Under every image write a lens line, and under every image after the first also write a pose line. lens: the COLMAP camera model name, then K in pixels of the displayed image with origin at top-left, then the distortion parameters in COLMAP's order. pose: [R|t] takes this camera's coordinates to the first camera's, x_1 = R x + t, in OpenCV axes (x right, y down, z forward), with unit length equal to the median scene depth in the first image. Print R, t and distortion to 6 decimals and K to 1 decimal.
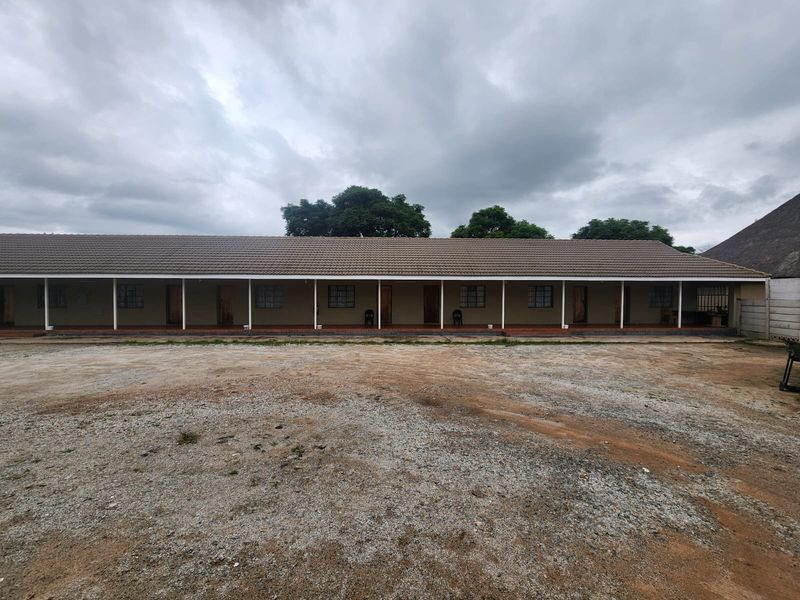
lens RADIAL K [[336.5, 0, 397.5], [0, 336.5, 277.5], [0, 0, 1]] dist [0.002203, 0.000660]
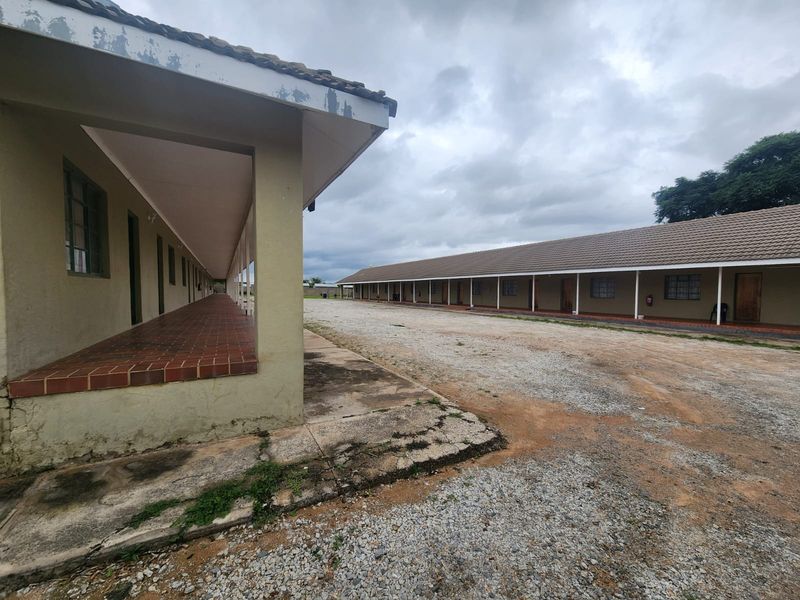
lens RADIAL K [[318.3, 0, 400.0], [0, 318.3, 300.0], [0, 0, 1]] dist [-0.000364, -0.000306]
pose [[0.453427, 0.031438, -0.890739, 0.310935], [0.053787, 0.996591, 0.062554, -0.009395], [0.889669, -0.076274, 0.450190, -0.110852]]
